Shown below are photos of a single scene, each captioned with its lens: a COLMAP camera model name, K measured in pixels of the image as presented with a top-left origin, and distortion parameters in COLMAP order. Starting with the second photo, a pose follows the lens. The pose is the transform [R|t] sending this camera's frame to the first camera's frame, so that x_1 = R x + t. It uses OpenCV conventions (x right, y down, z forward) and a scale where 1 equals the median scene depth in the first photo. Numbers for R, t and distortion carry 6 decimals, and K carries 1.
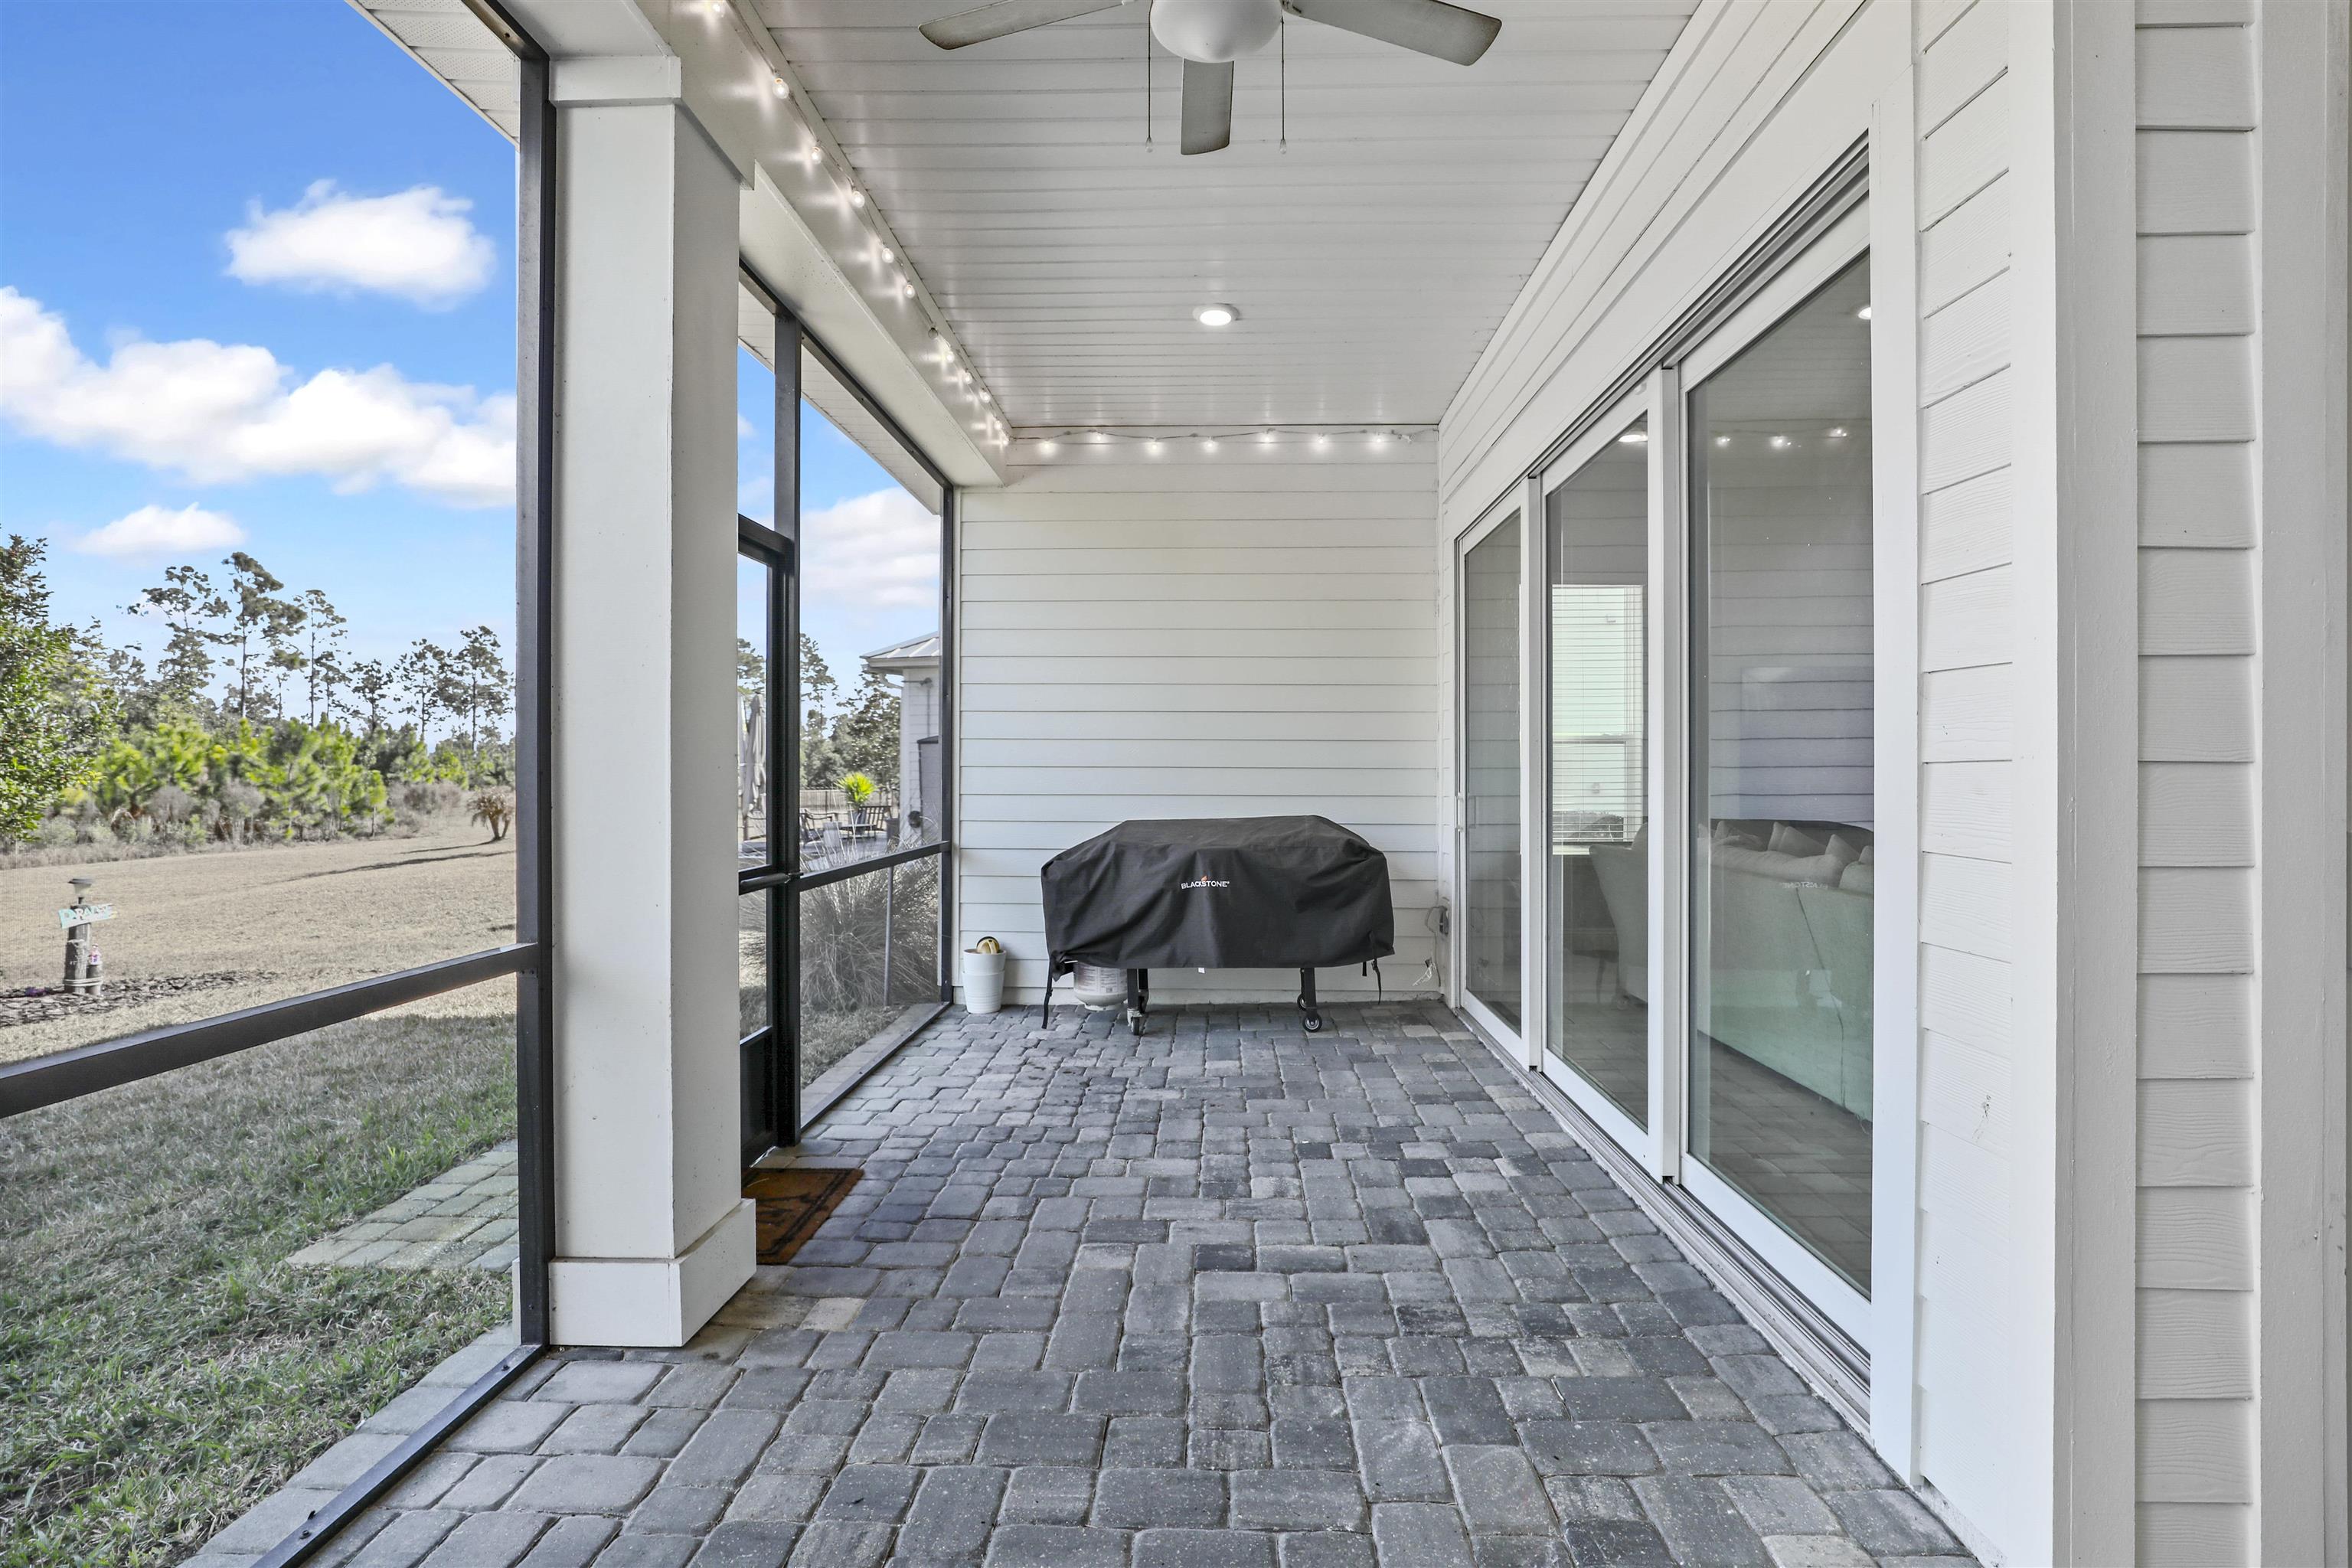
lens RADIAL K [[1072.5, 0, 1194.2], [0, 1072.5, 773.3], [0, 0, 1]] dist [-0.018215, 0.005857]
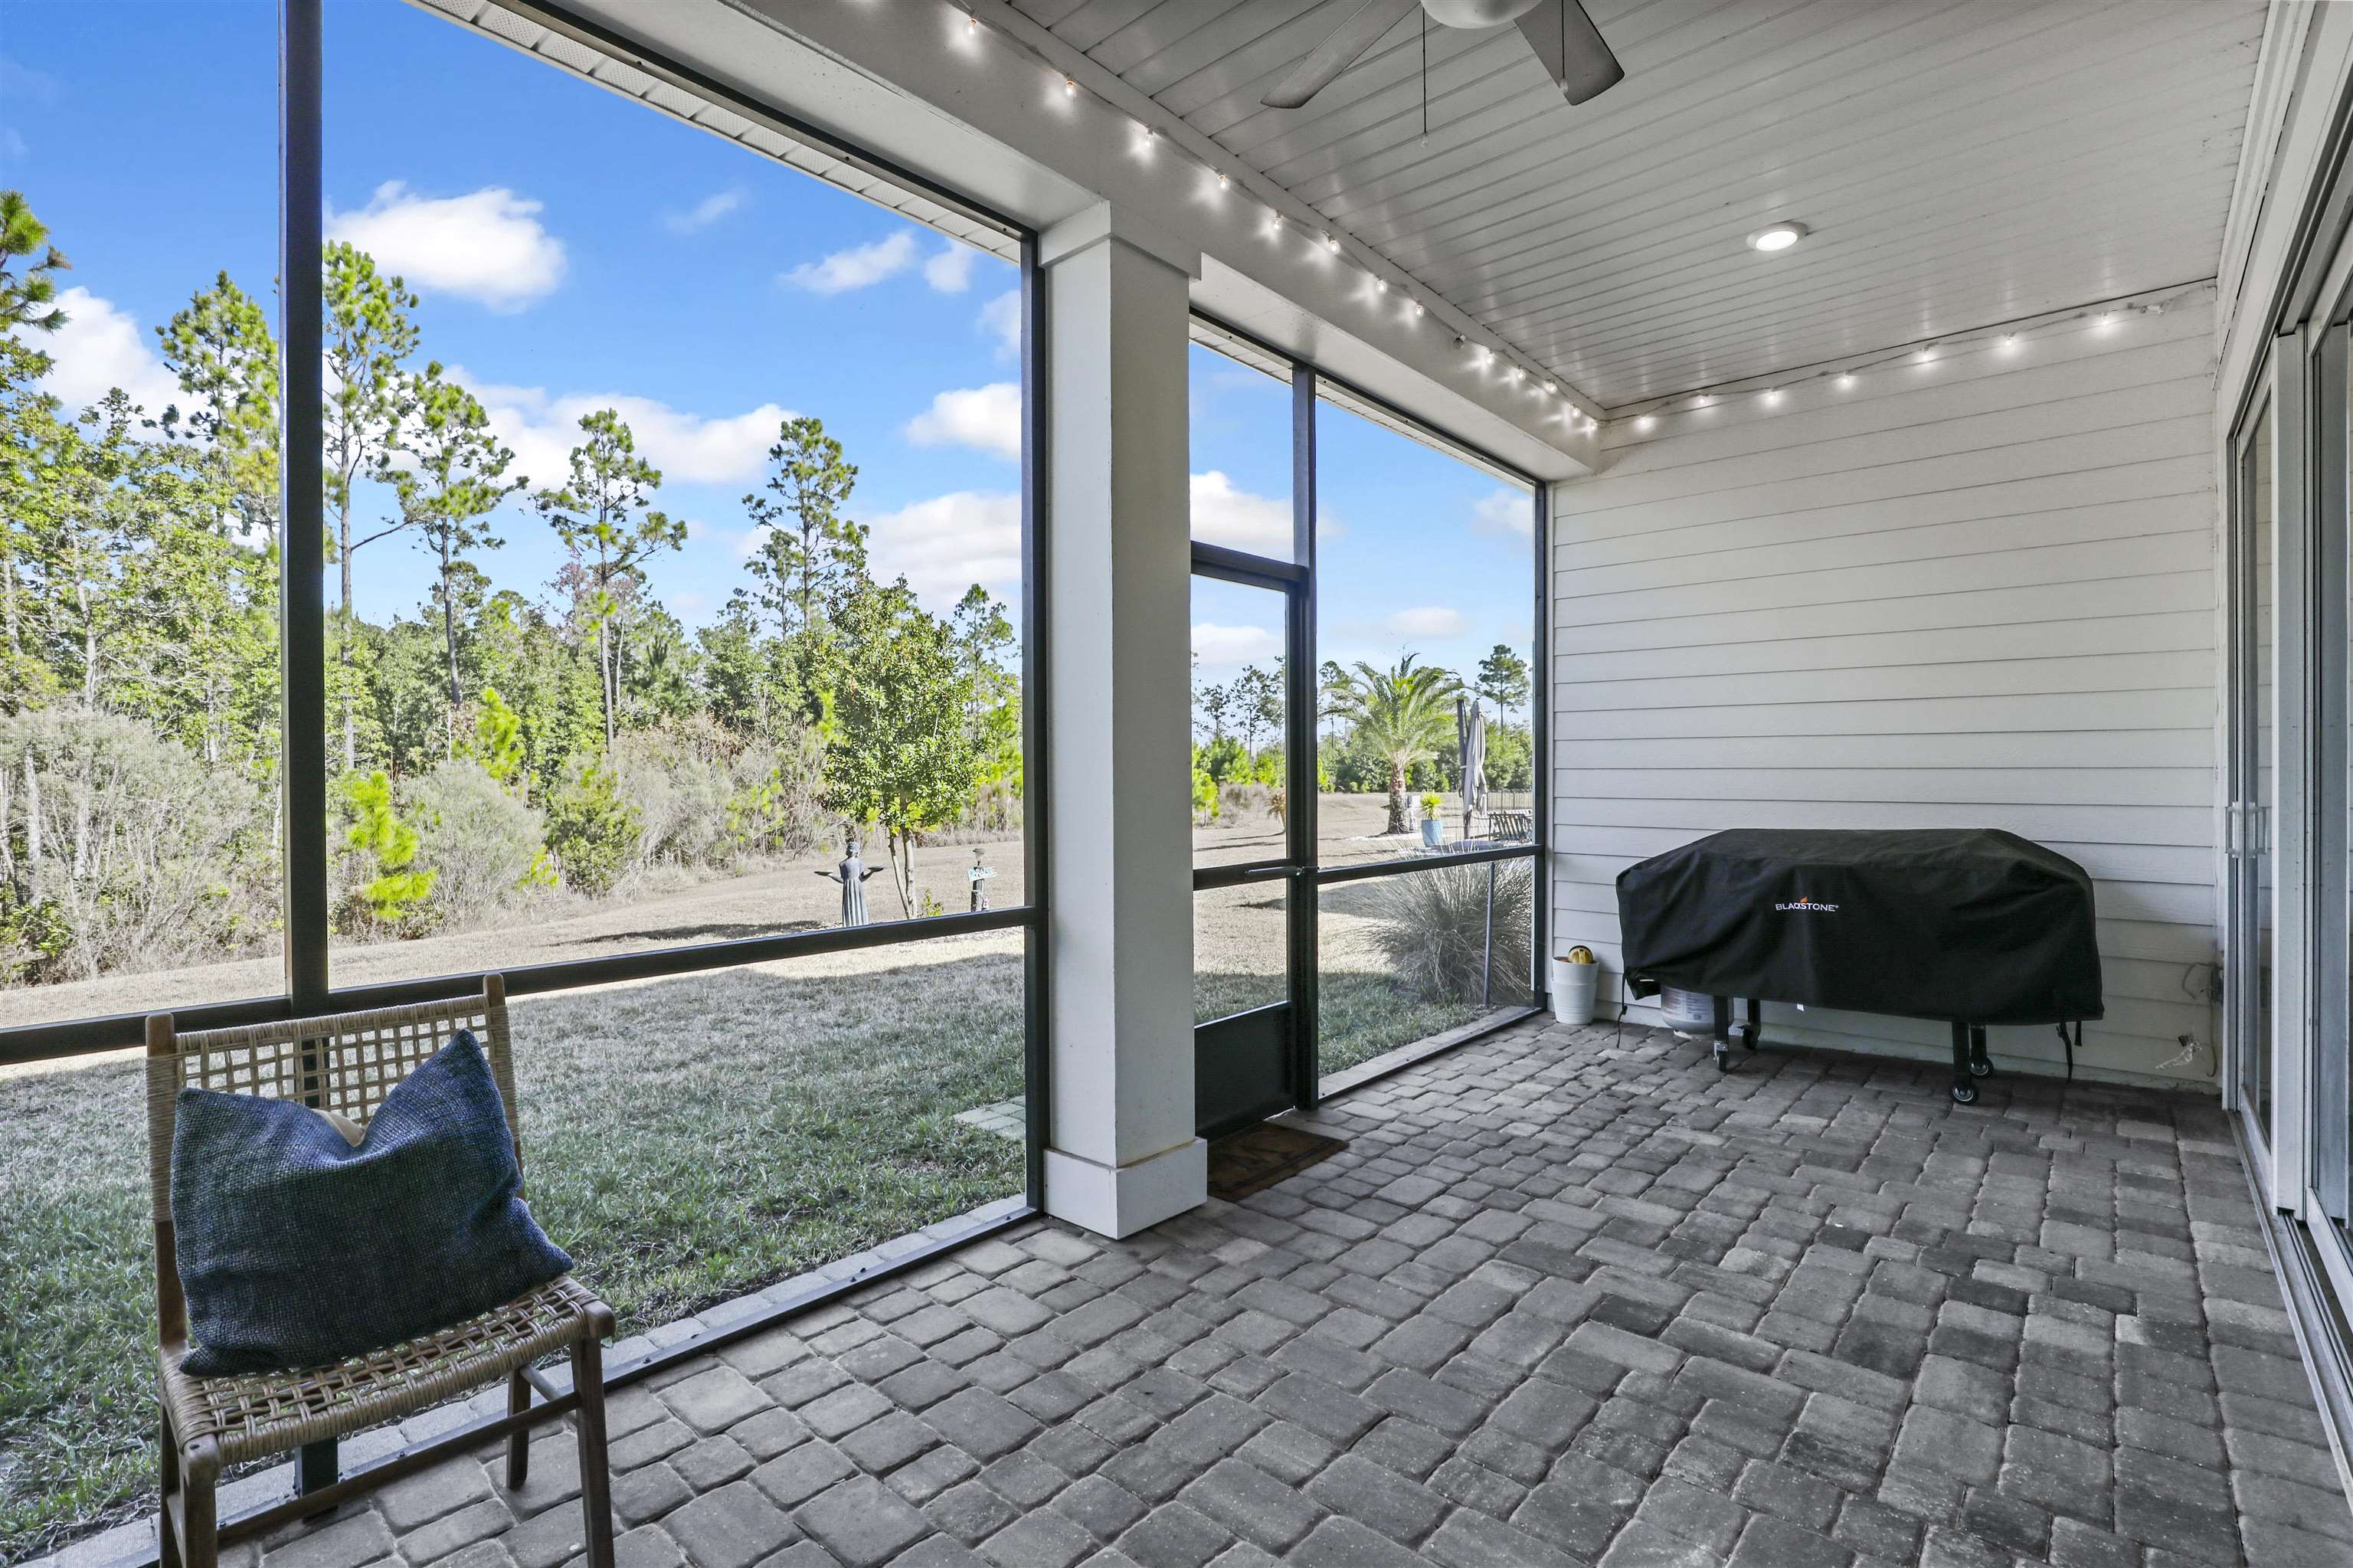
lens RADIAL K [[1078.9, 0, 1198.5], [0, 1078.9, 782.3], [0, 0, 1]] dist [-0.019105, 0.006775]
pose [[0.776284, 0.001779, -0.630381, 0.251935], [0.002728, 0.999977, 0.006182, -0.001849], [0.630378, -0.006519, 0.776261, 0.058561]]
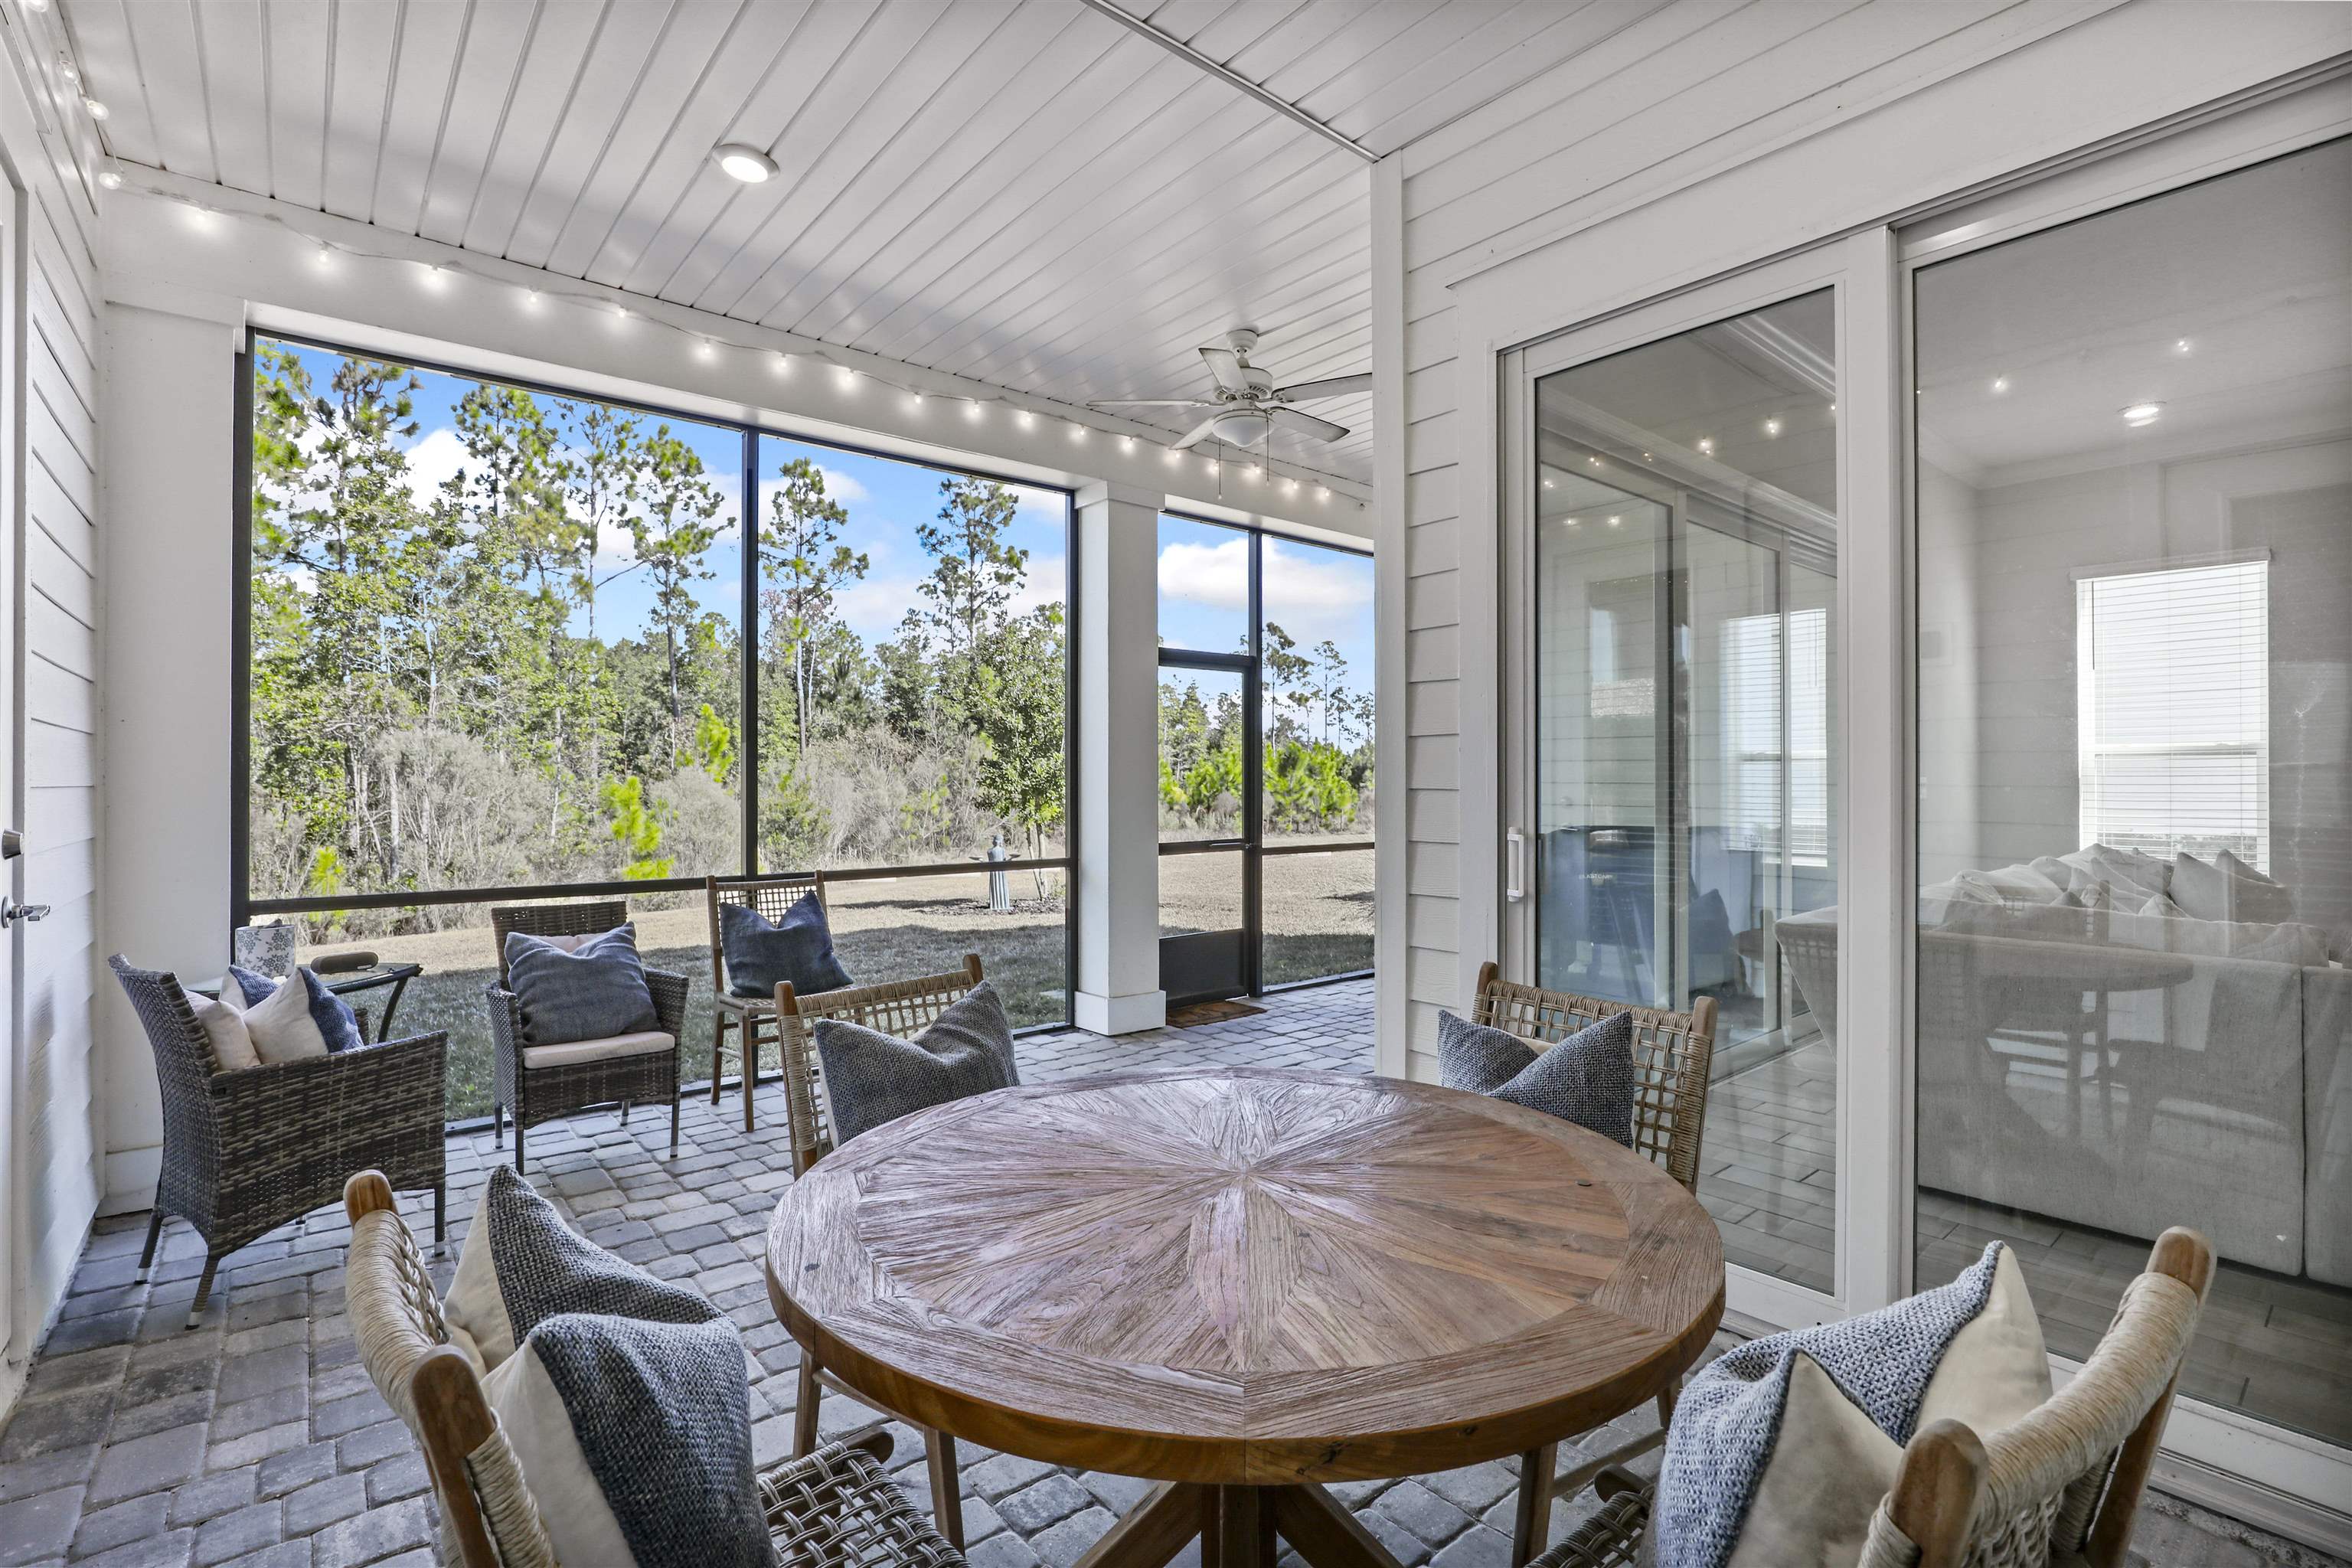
lens RADIAL K [[1091.0, 0, 1198.7], [0, 1091.0, 778.6], [0, 0, 1]] dist [-0.000385, 0.000002]
pose [[0.676420, -0.000343, -0.736516, 0.927071], [-0.002817, 0.999991, -0.003053, -0.009495], [0.736511, 0.004140, 0.676413, -0.308135]]
